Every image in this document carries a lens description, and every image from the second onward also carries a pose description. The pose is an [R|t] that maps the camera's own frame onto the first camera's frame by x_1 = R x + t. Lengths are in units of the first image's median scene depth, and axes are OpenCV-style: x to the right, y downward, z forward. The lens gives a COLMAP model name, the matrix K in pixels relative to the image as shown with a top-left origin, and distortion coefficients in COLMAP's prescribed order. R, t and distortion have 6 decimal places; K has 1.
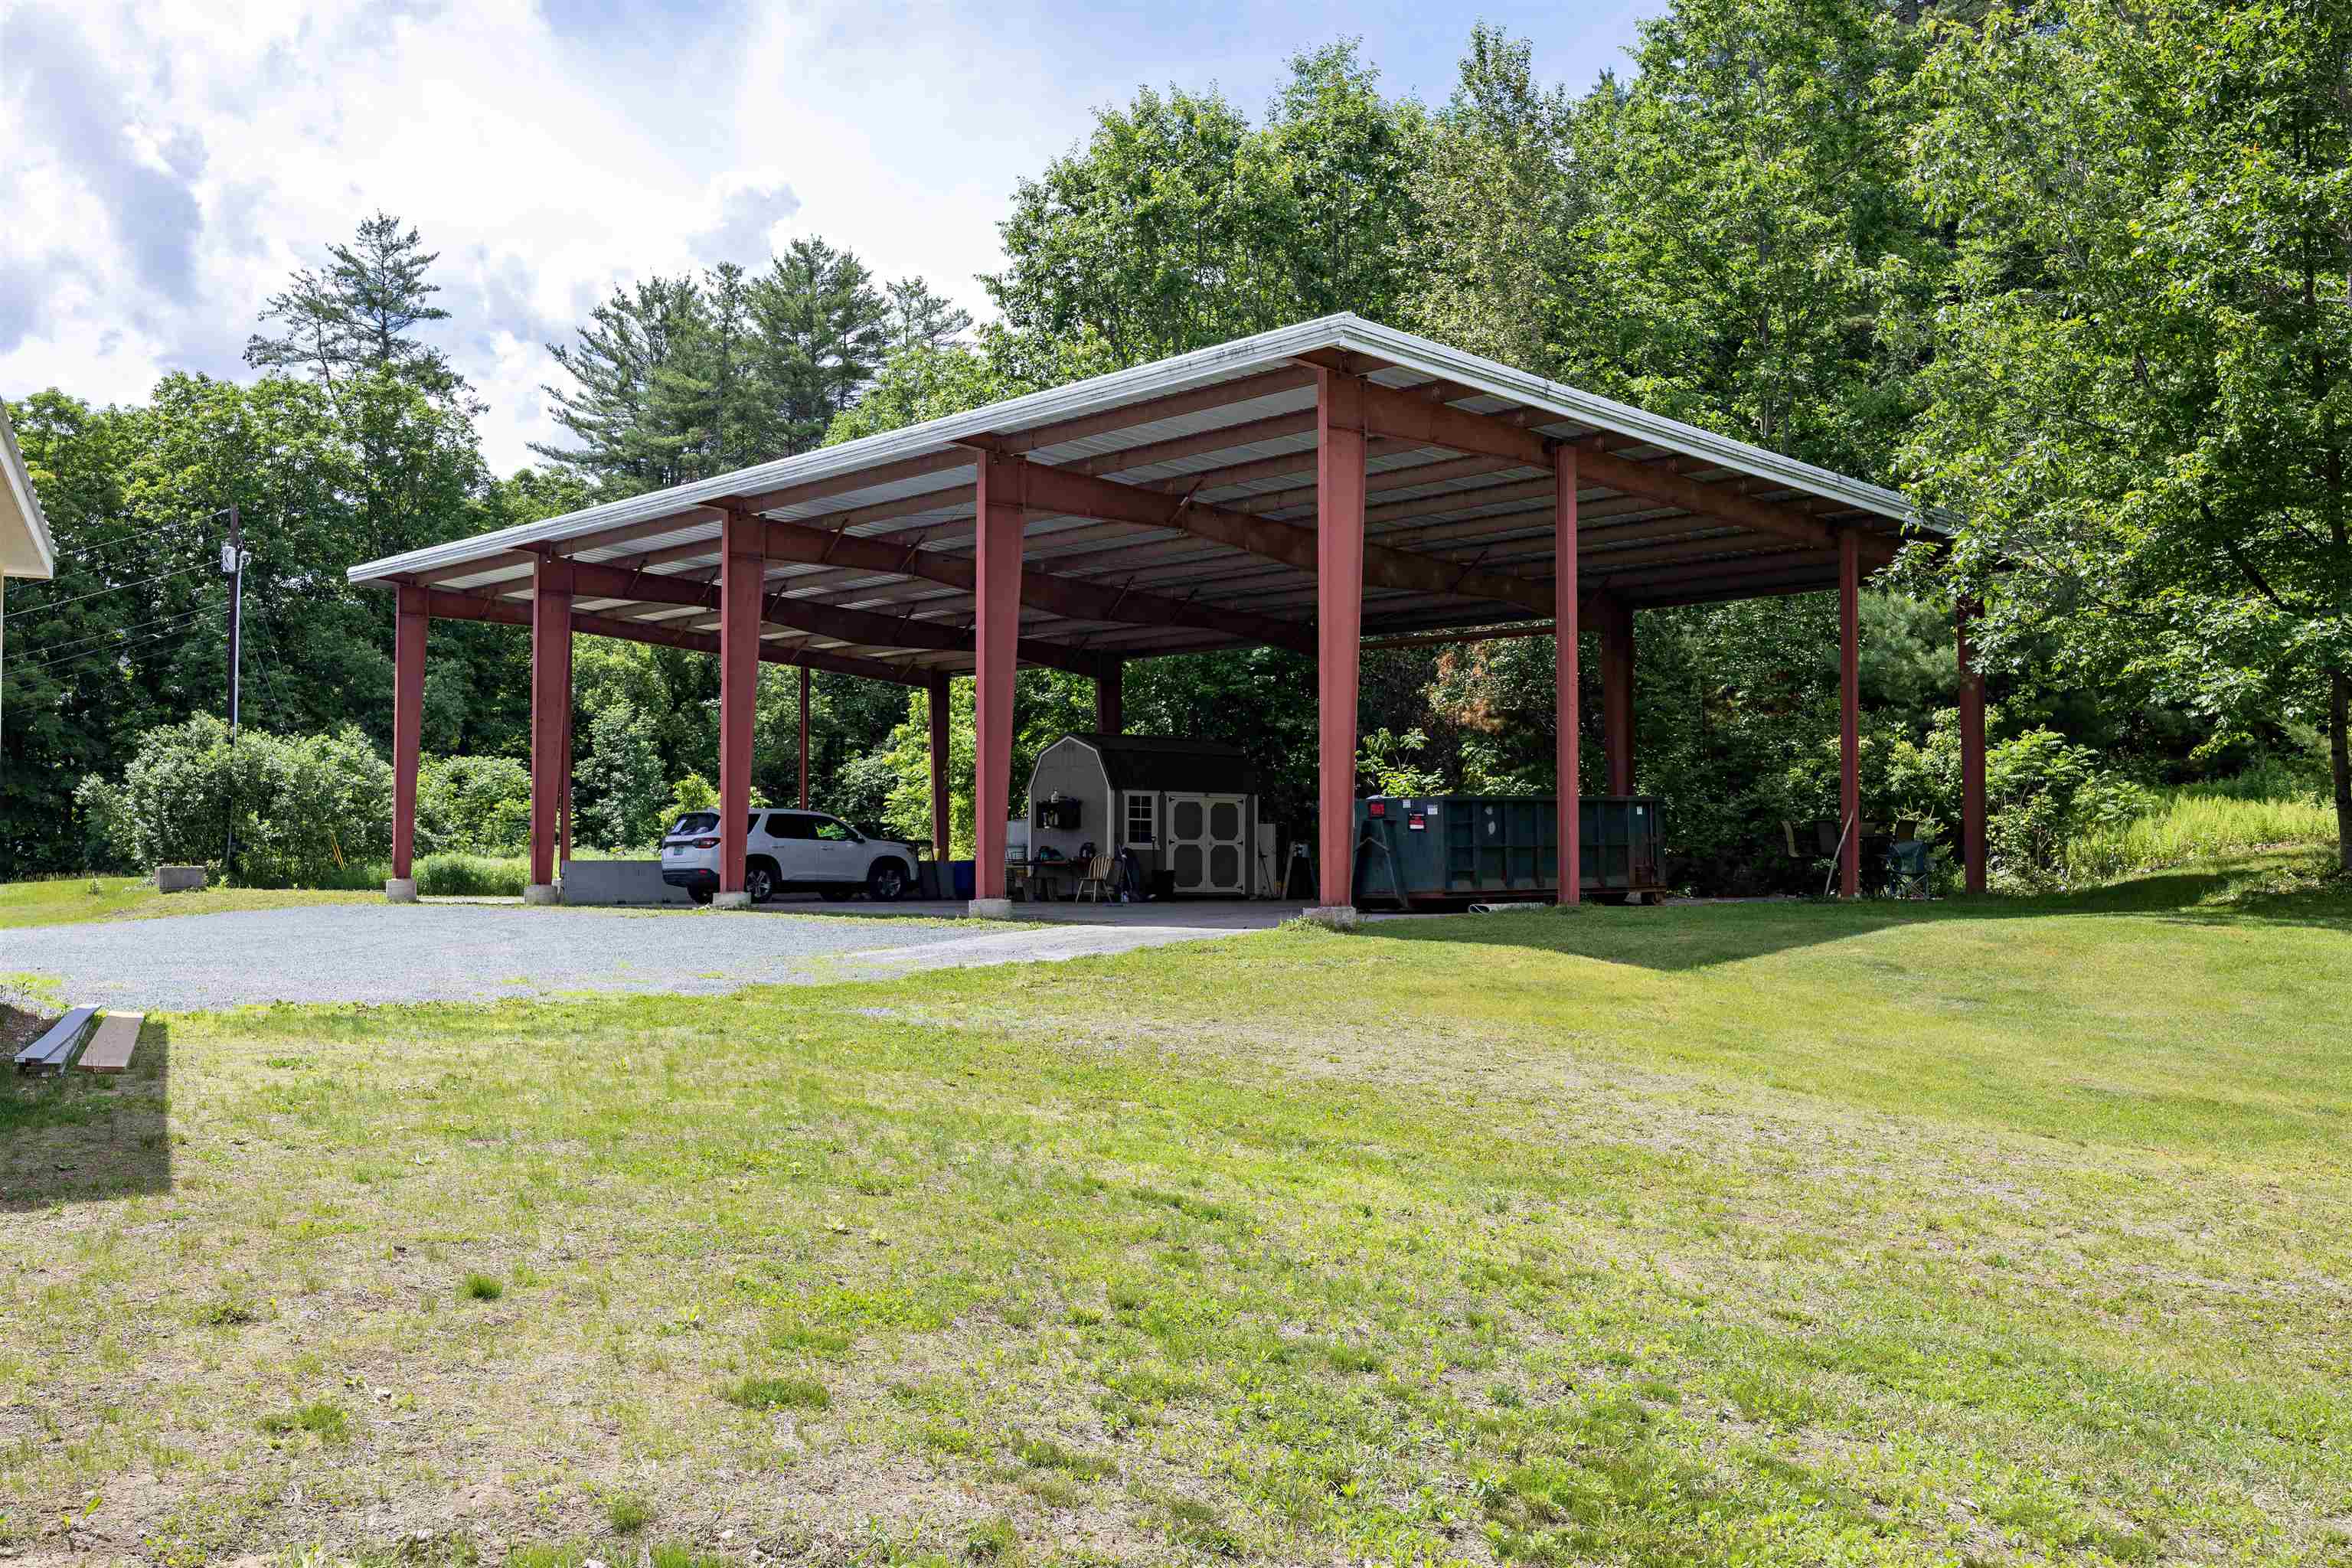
lens RADIAL K [[2237.8, 0, 1176.0], [0, 2237.8, 784.0], [0, 0, 1]] dist [0.005886, 0.005663]
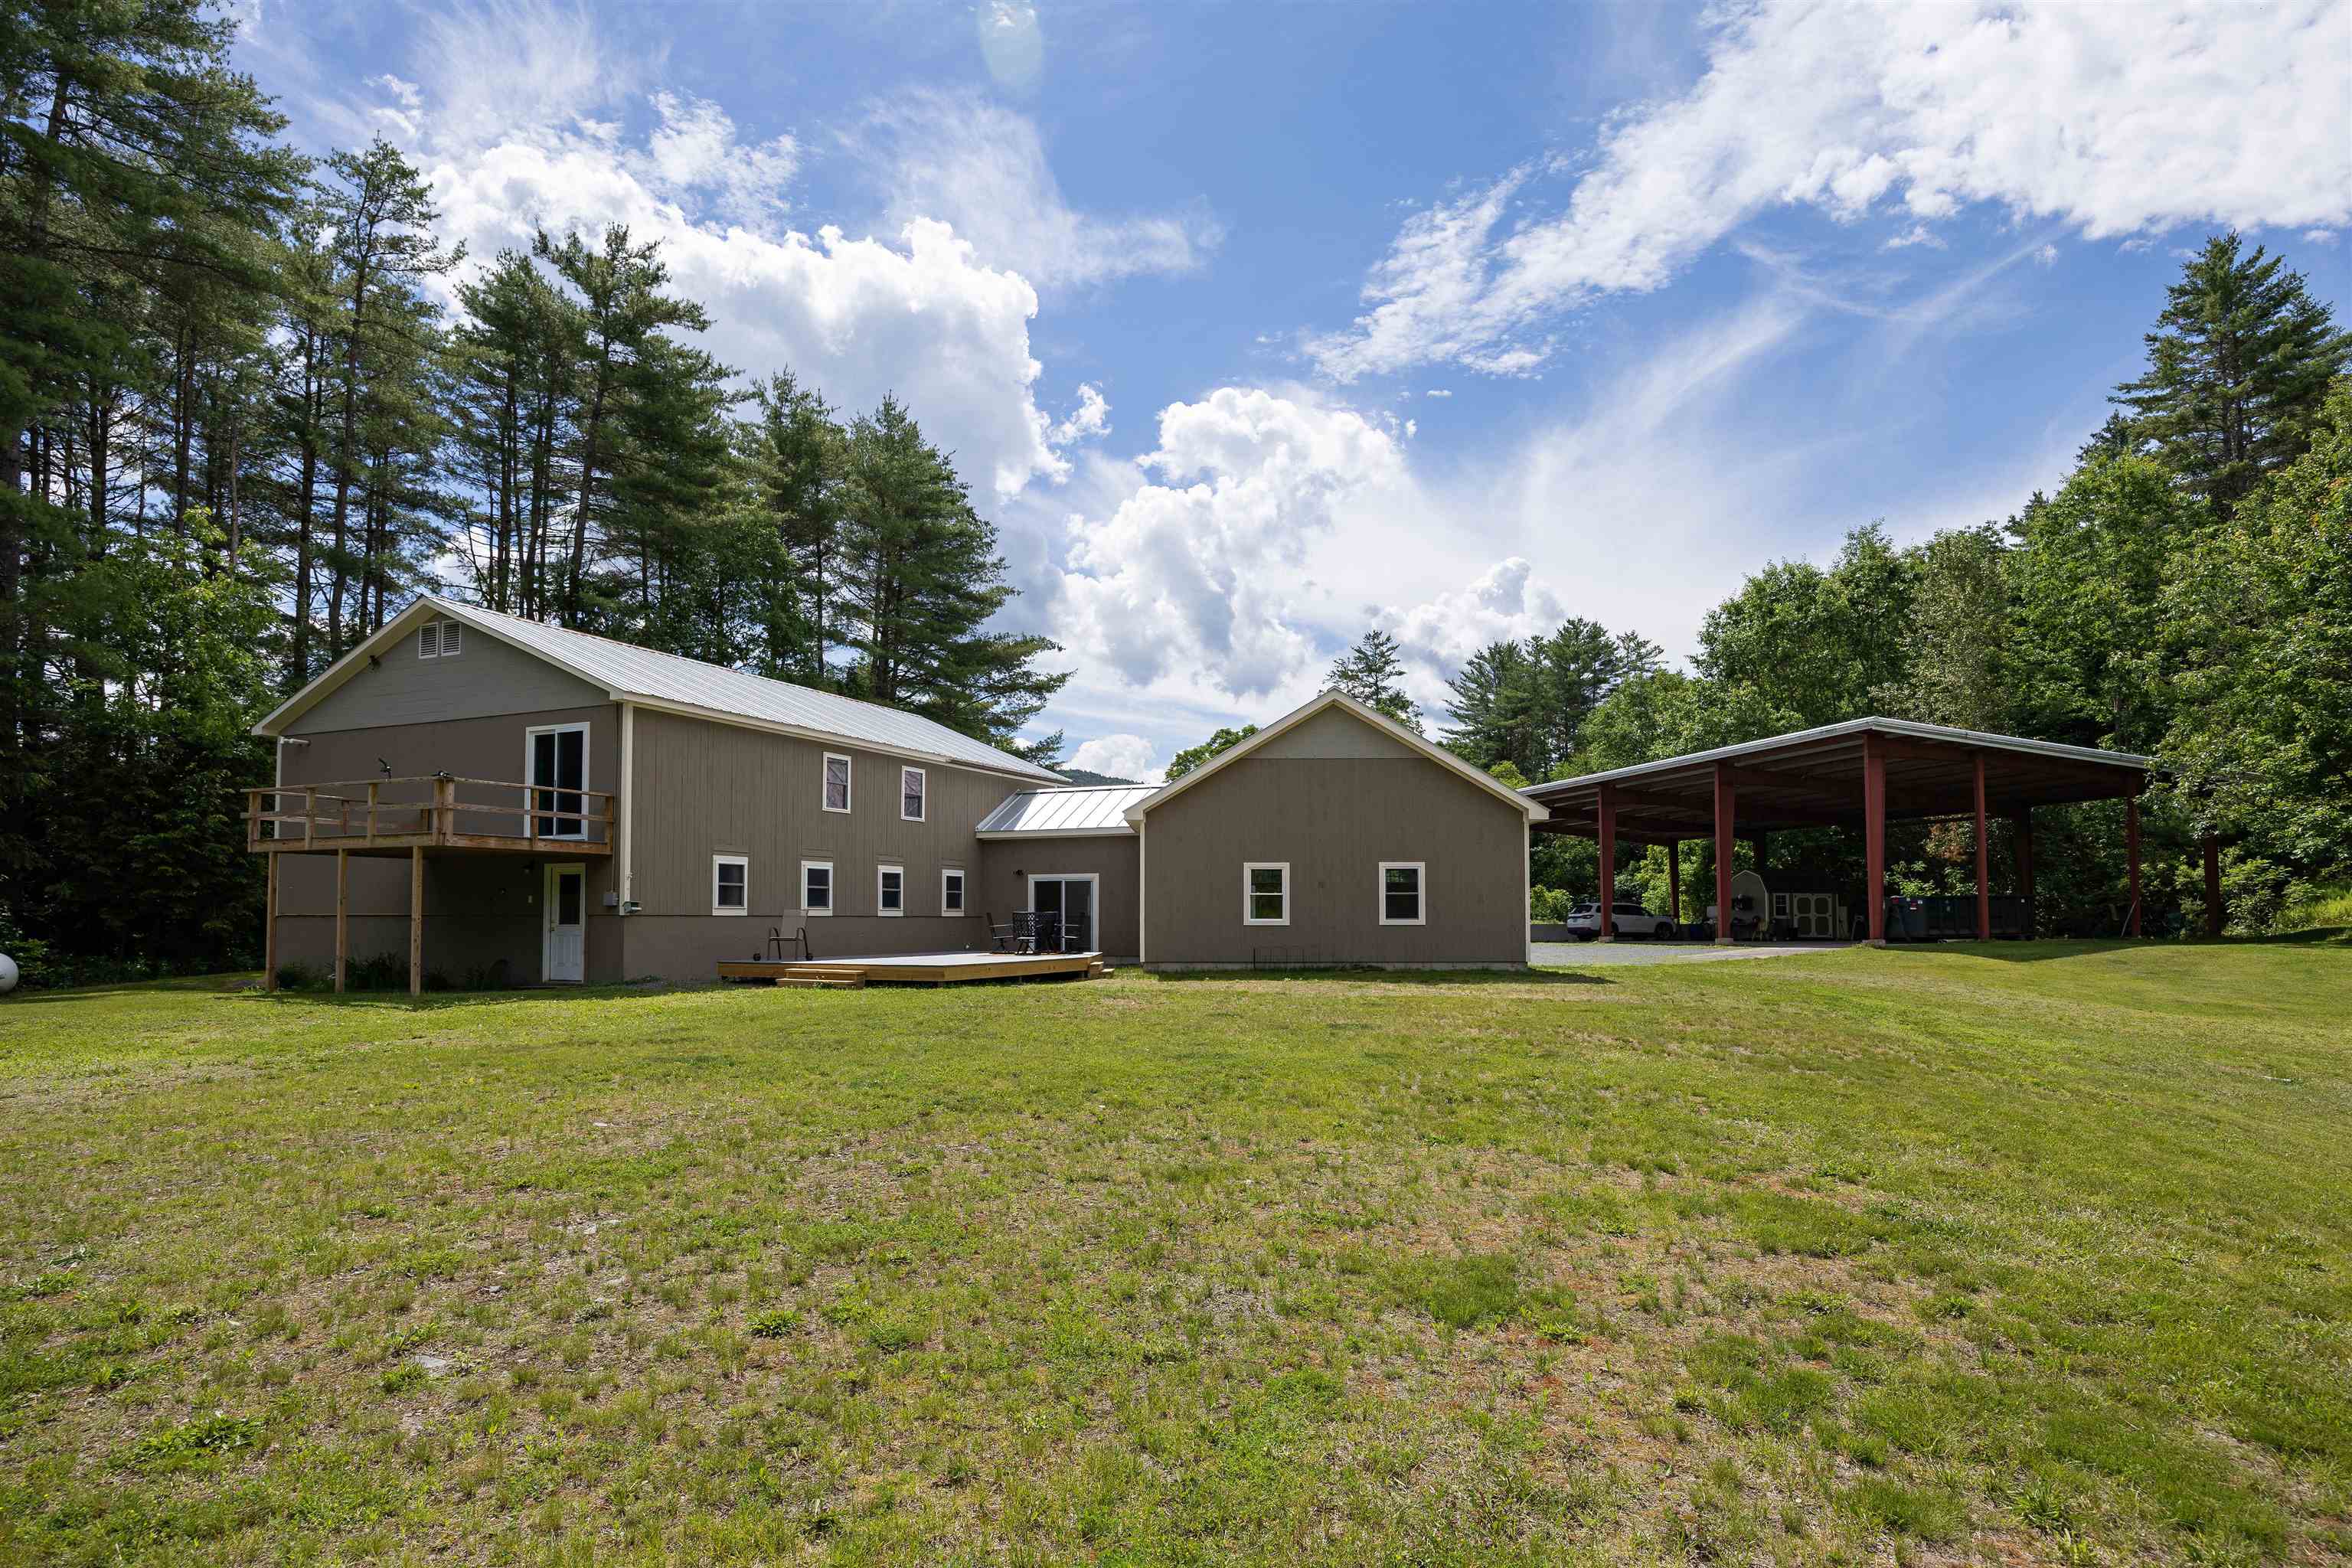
lens RADIAL K [[1270.5, 0, 1174.7], [0, 1270.5, 879.0], [0, 0, 1]] dist [-0.000491, -0.000609]
pose [[0.906090, -0.019001, -0.422659, -0.022513], [0.017378, 0.999819, -0.007695, -0.009869], [0.422729, -0.000373, 0.906256, -0.363546]]
